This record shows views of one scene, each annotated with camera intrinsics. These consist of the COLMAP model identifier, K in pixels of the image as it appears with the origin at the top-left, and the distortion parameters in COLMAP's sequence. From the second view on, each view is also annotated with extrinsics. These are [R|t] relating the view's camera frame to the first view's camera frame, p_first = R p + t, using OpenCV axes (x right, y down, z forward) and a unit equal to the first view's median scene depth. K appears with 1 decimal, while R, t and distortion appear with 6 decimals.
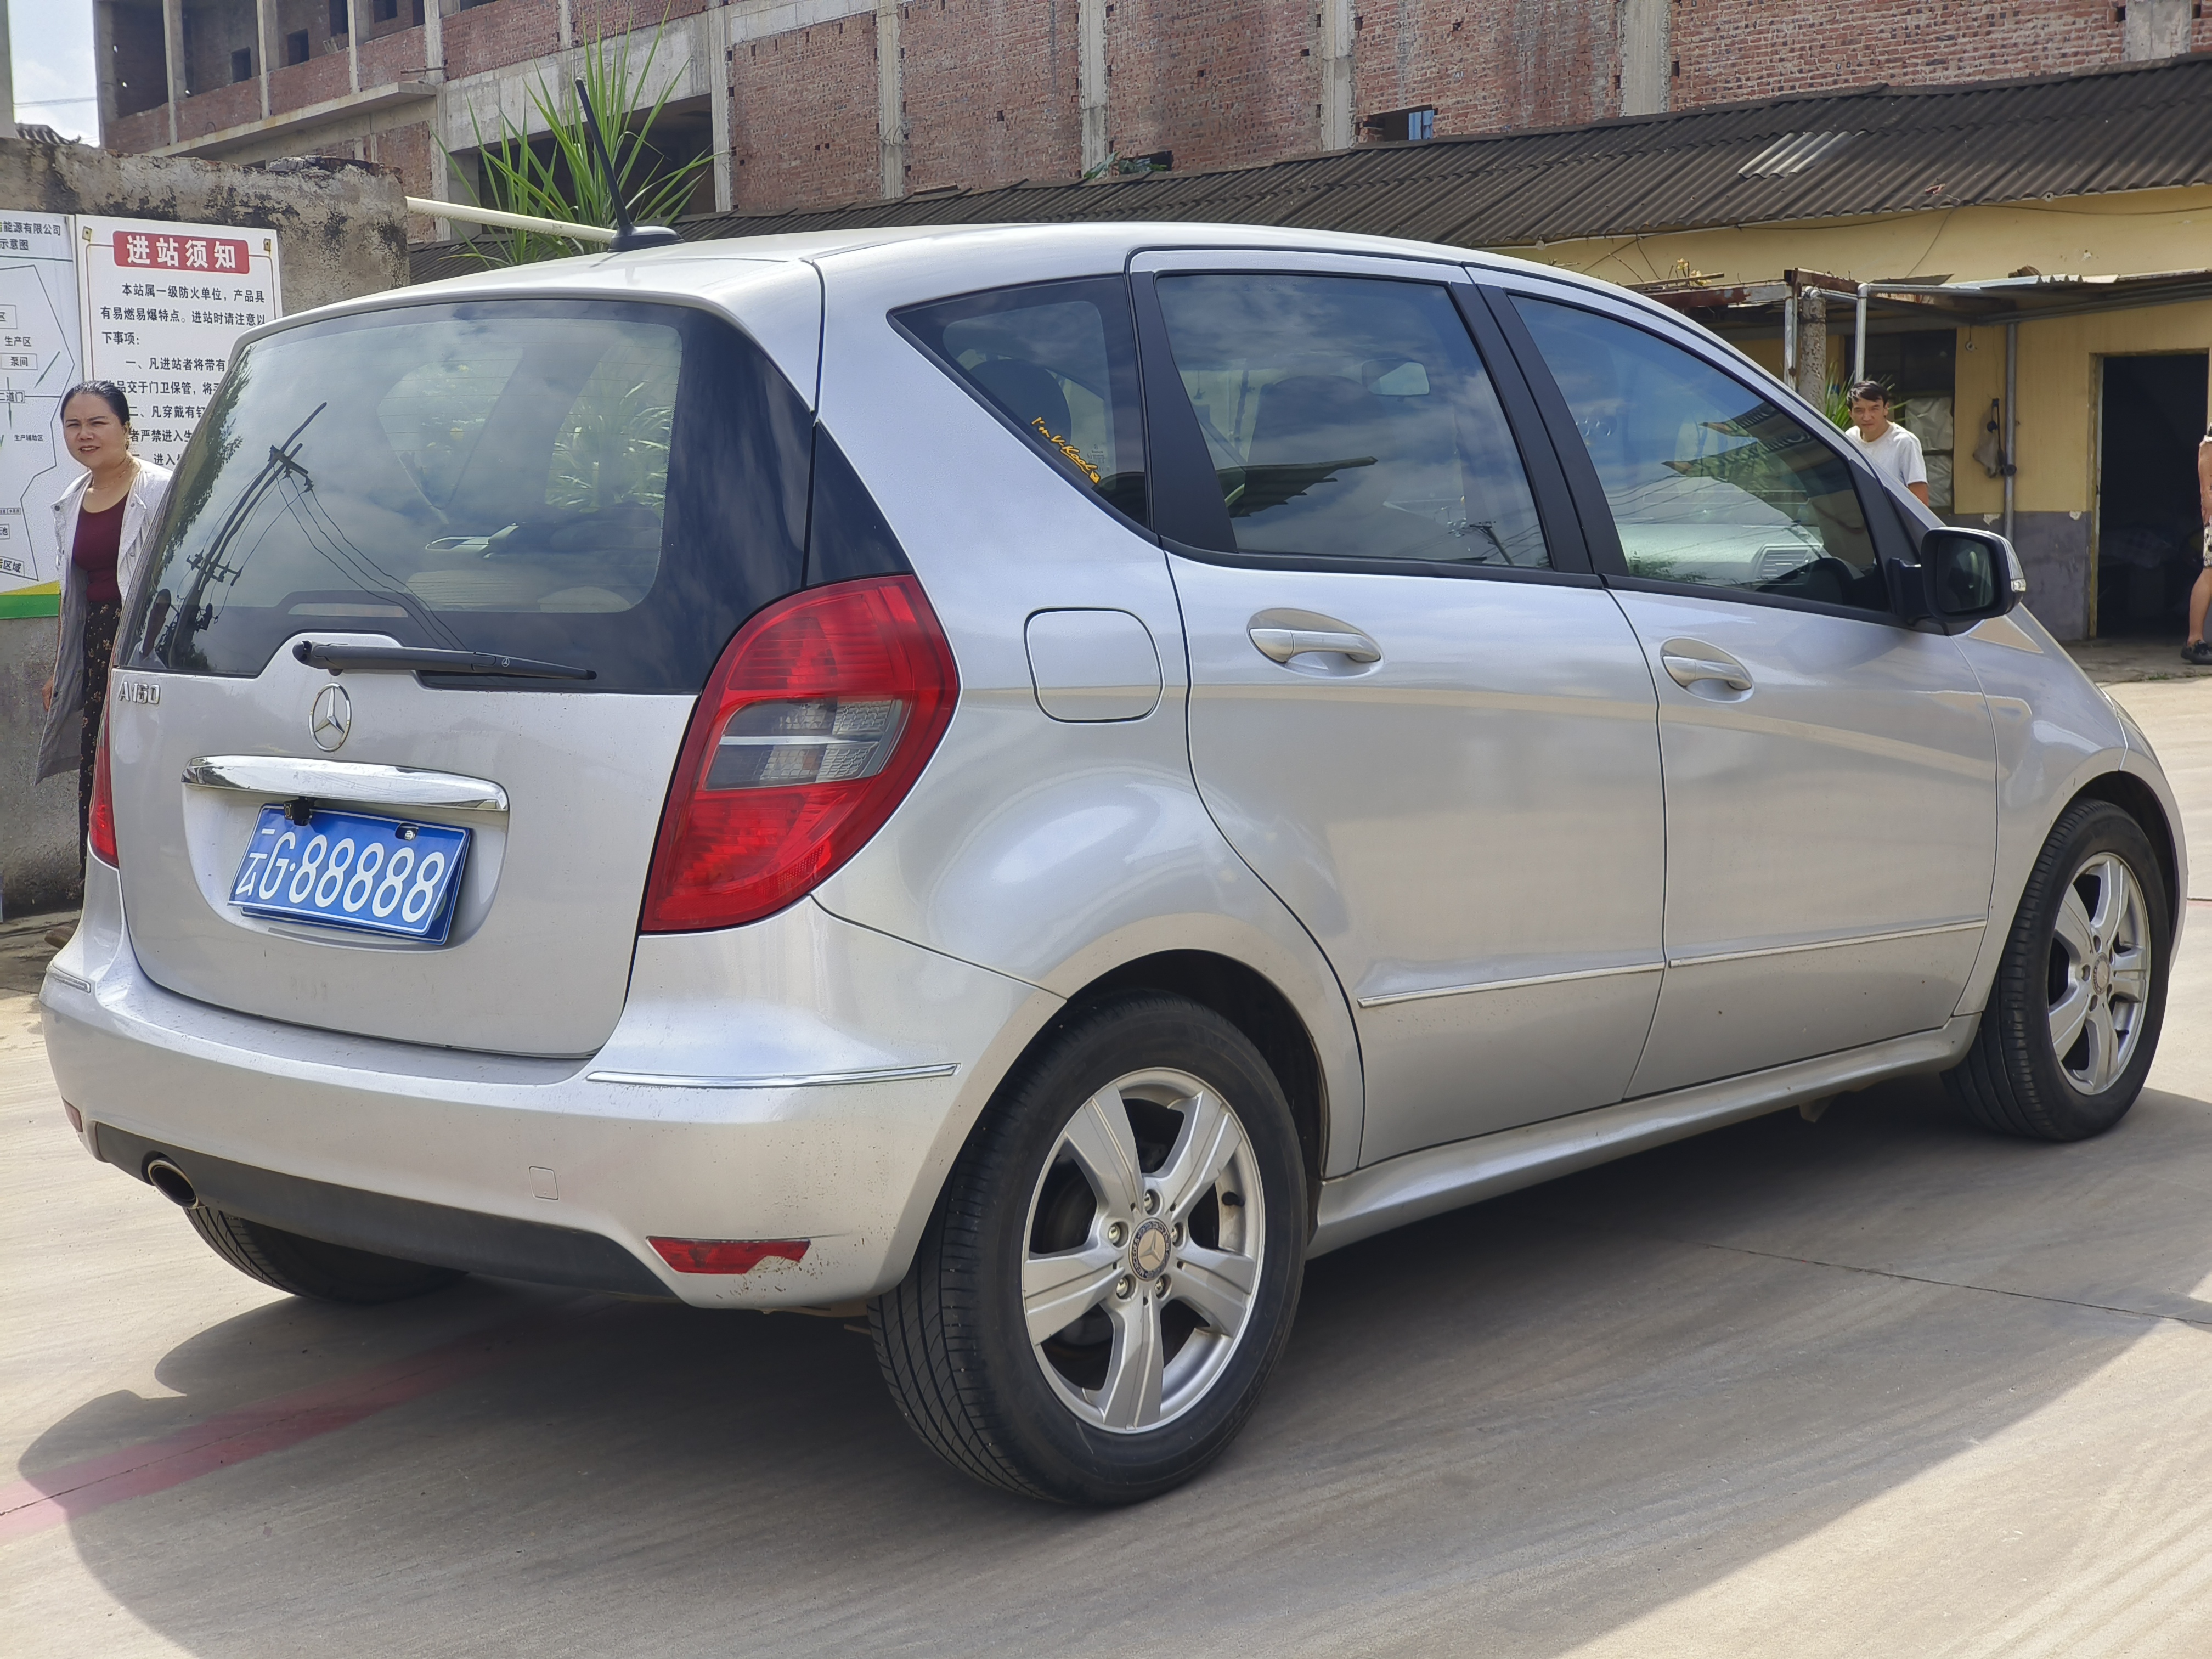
lens RADIAL K [[2937.6, 0, 1108.2], [0, 2937.6, 865.1], [0, 0, 1]] dist [0.234680, -0.636148]
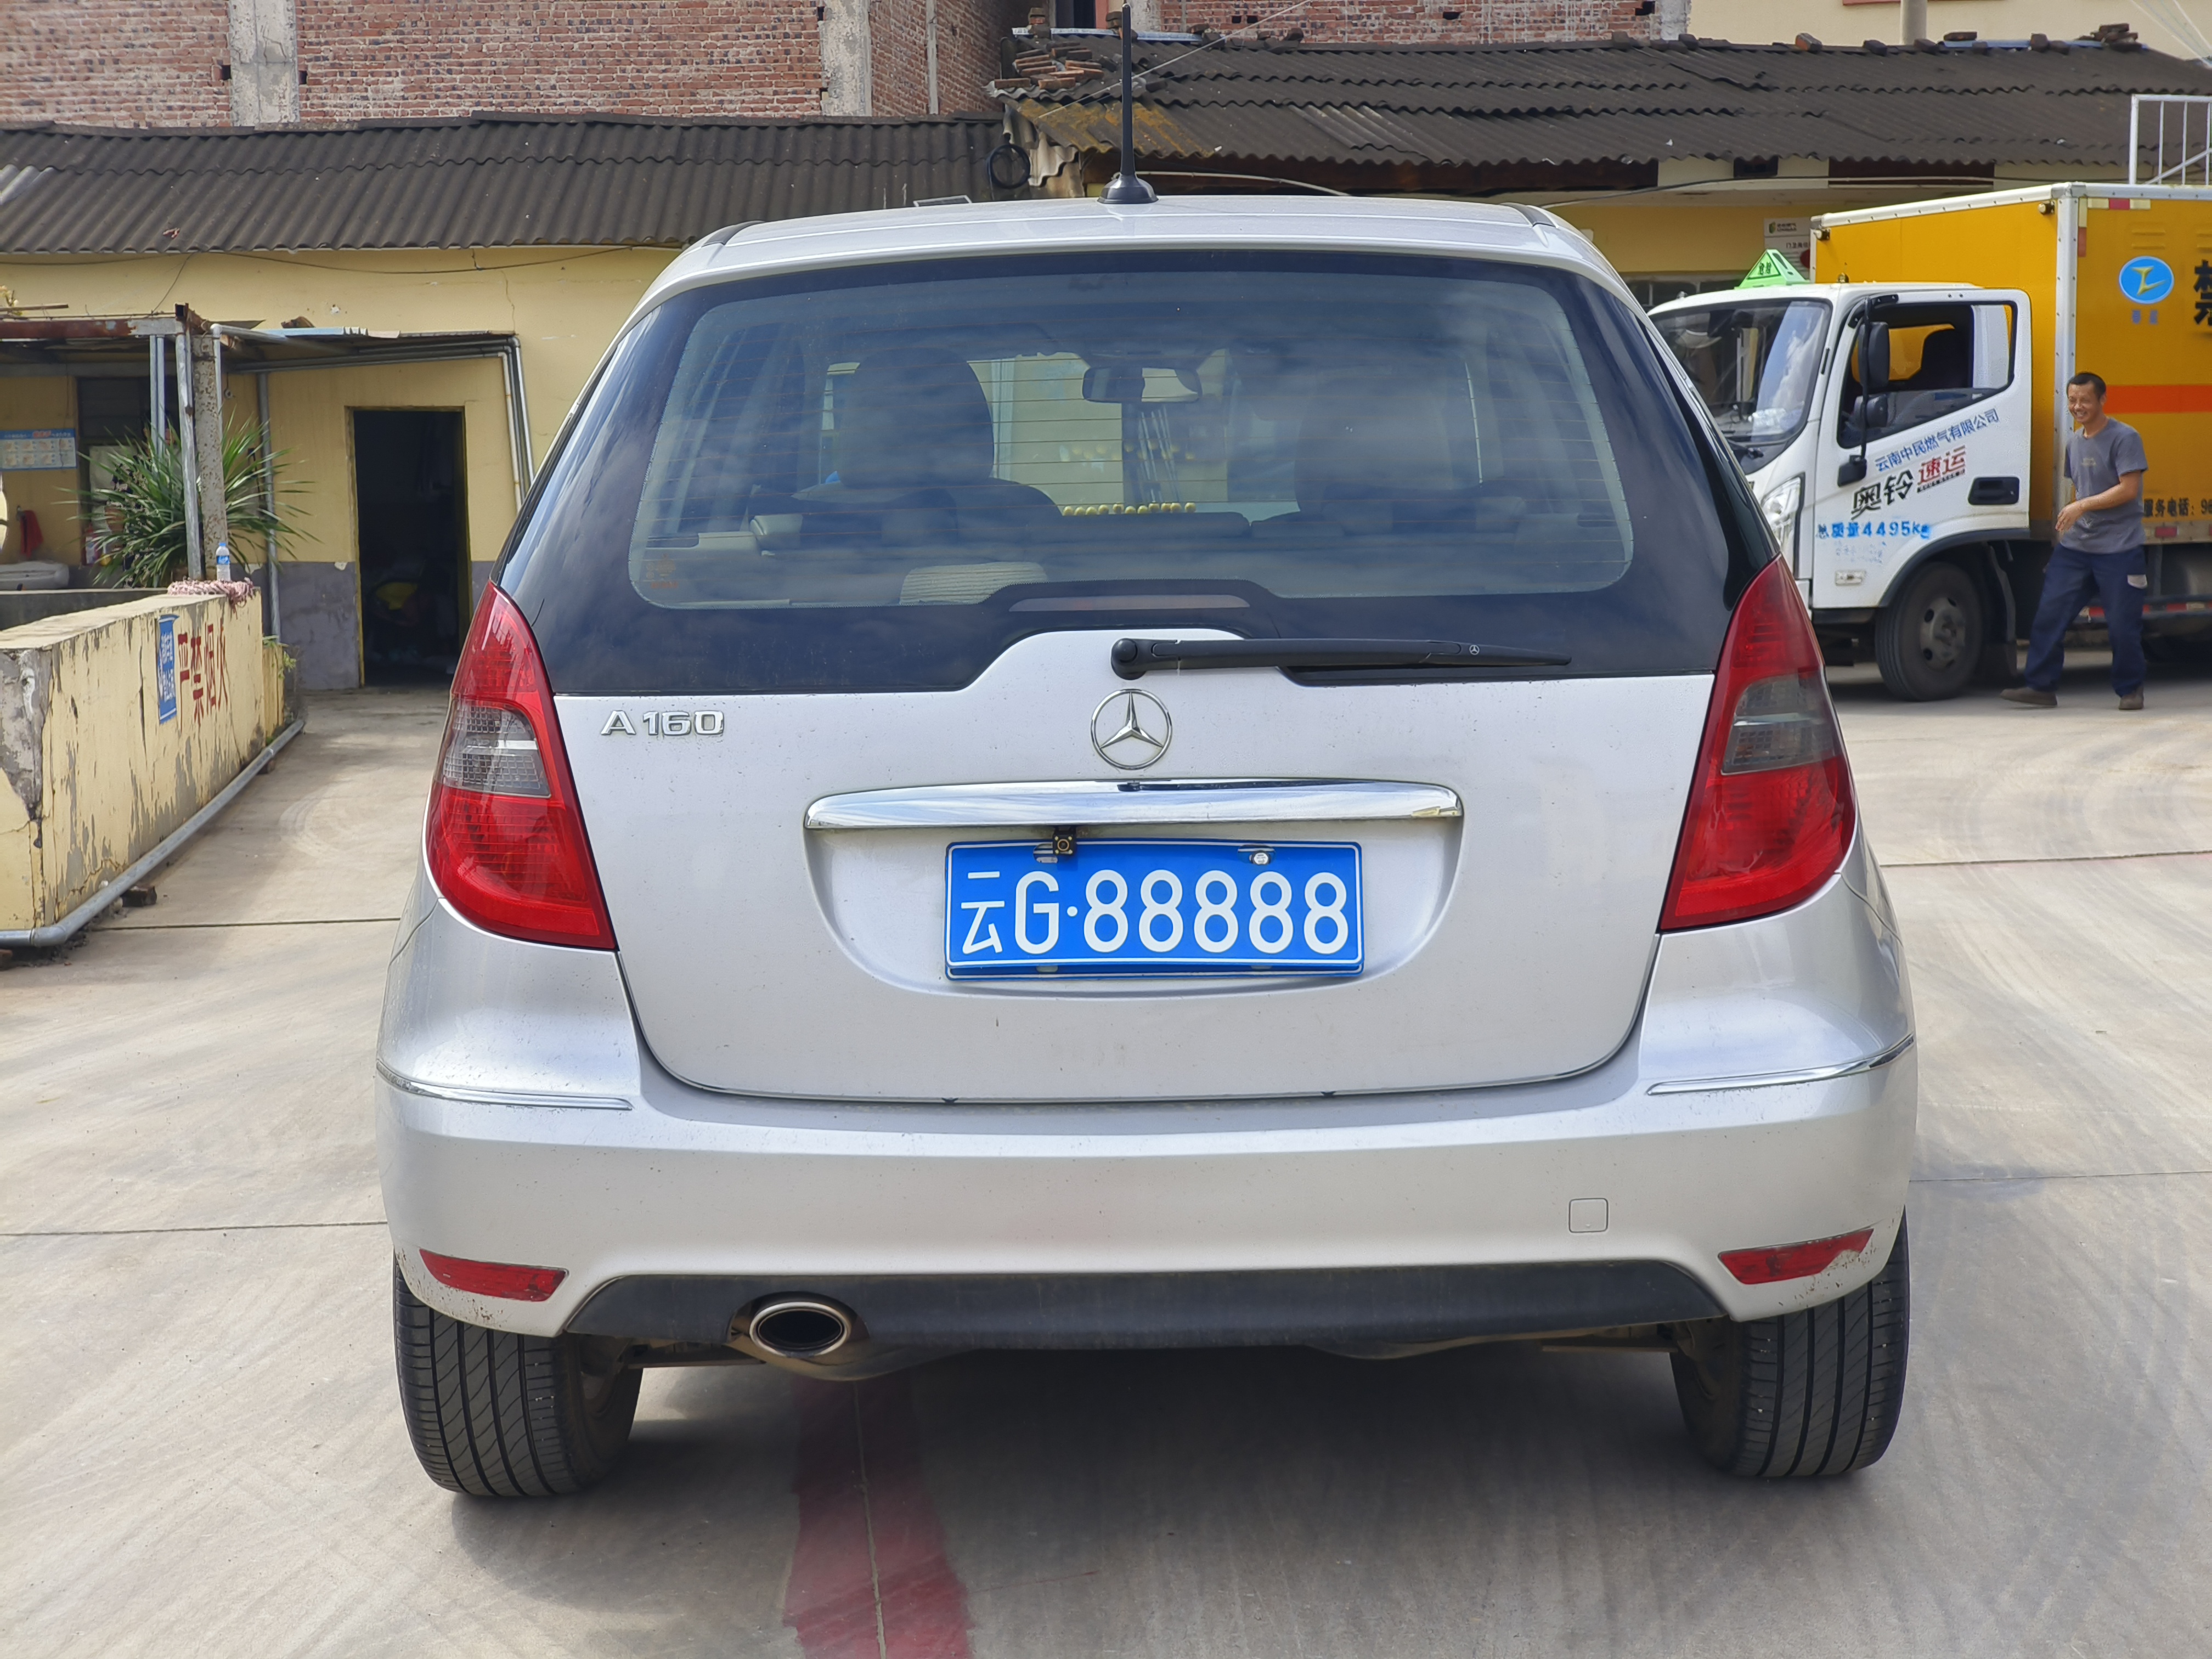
lens RADIAL K [[2965.1, 0, 1113.0], [0, 2965.1, 865.0], [0, 0, 1]] dist [0.203886, -0.640038]
pose [[0.759285, -0.070336, 0.646946, -0.148962], [0.084348, 0.996393, 0.009333, -0.003550], [-0.645269, 0.047482, 0.762479, 0.065611]]
